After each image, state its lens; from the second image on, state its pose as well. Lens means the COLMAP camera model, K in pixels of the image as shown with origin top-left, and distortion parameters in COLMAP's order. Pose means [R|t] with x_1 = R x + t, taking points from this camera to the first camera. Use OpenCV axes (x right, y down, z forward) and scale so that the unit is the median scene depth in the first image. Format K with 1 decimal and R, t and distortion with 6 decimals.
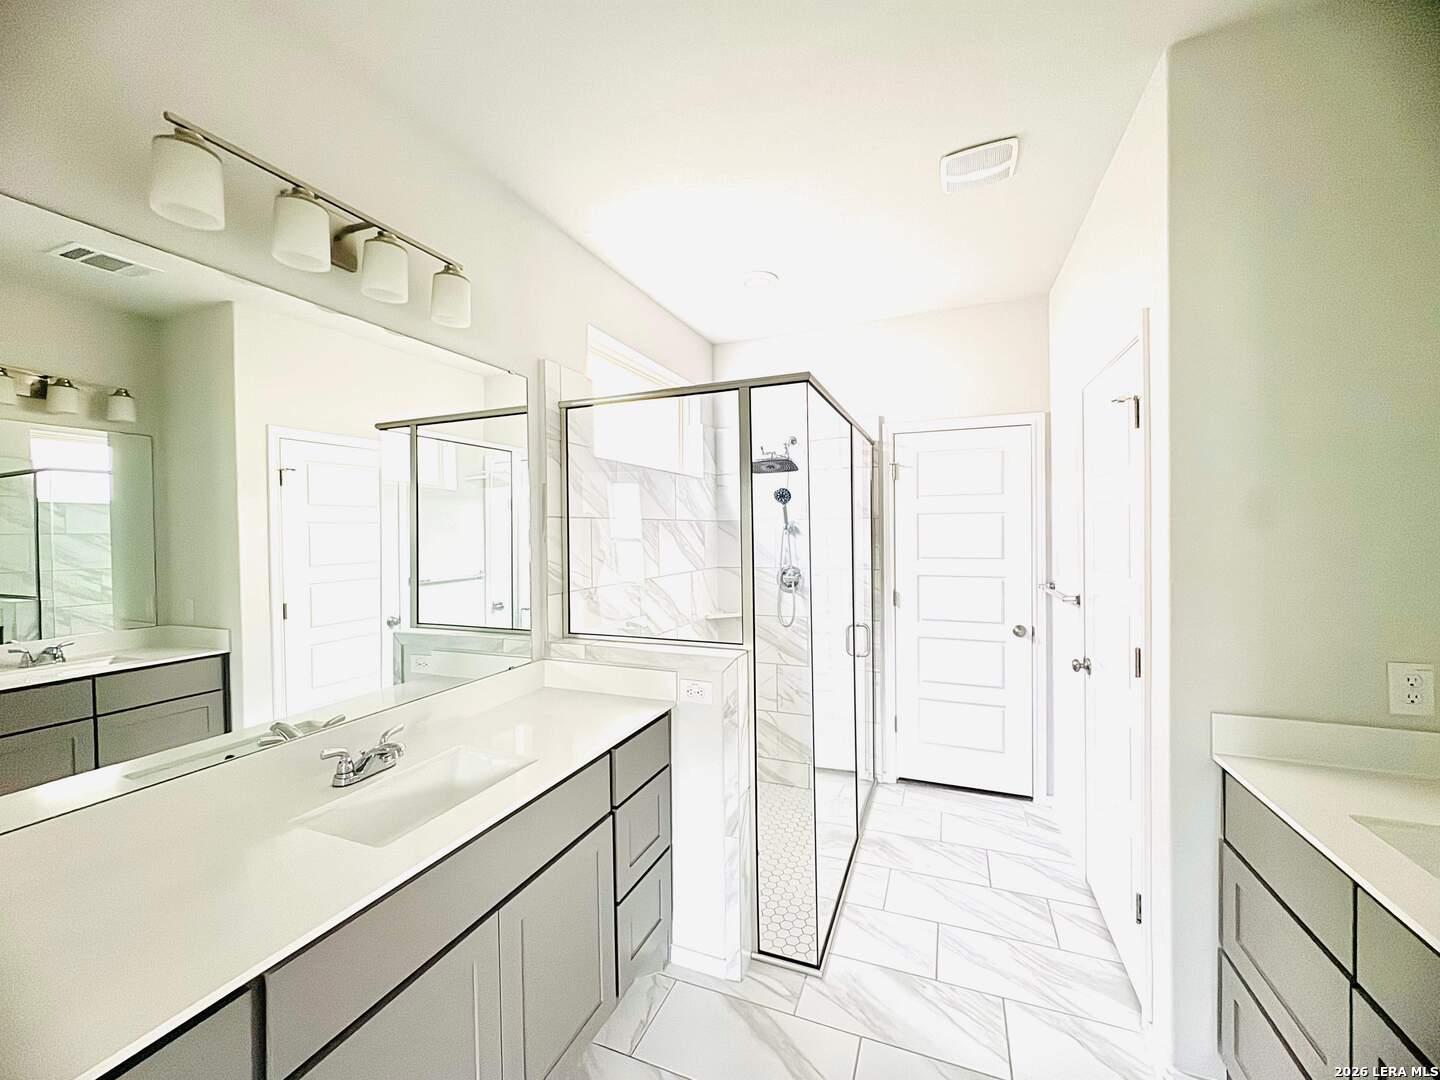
lens RADIAL K [[572.6, 0, 725.8], [0, 572.6, 539.2], [0, 0, 1]] dist [-0.009037, -0.000134]
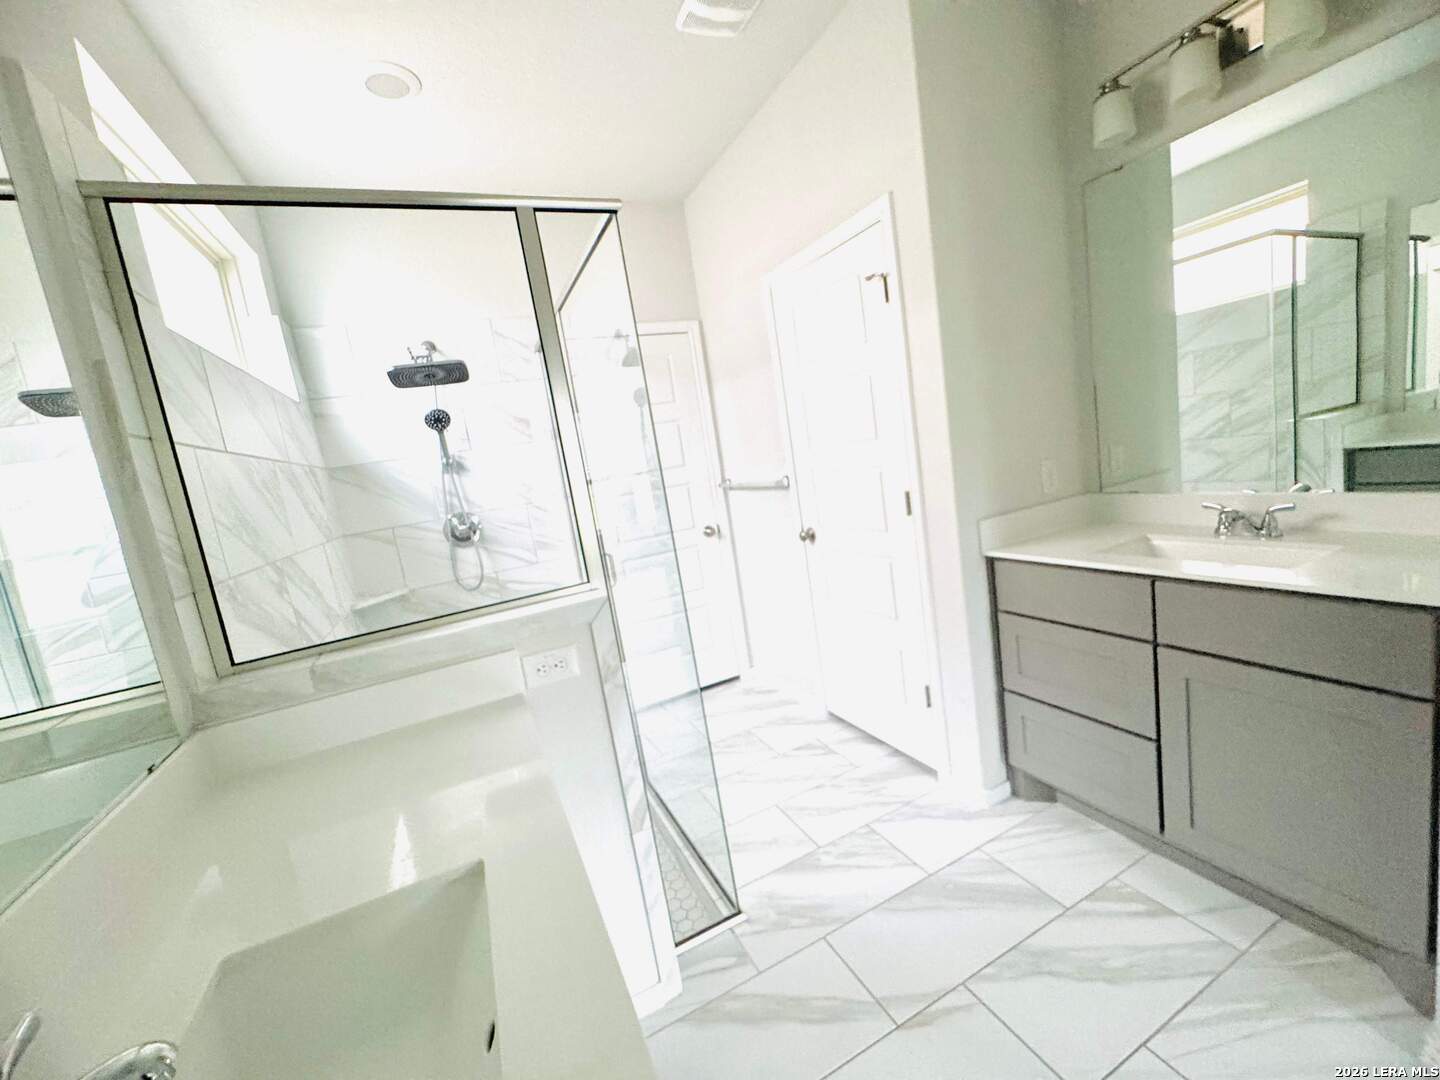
lens RADIAL K [[572.6, 0, 720.7], [0, 572.6, 536.8], [0, 0, 1]] dist [-0.009037, -0.000134]
pose [[0.677246, -0.196130, 0.709134, -0.362268], [0.152826, 0.980294, 0.125173, 0.062856], [-0.719710, 0.023602, 0.693874, 0.382703]]
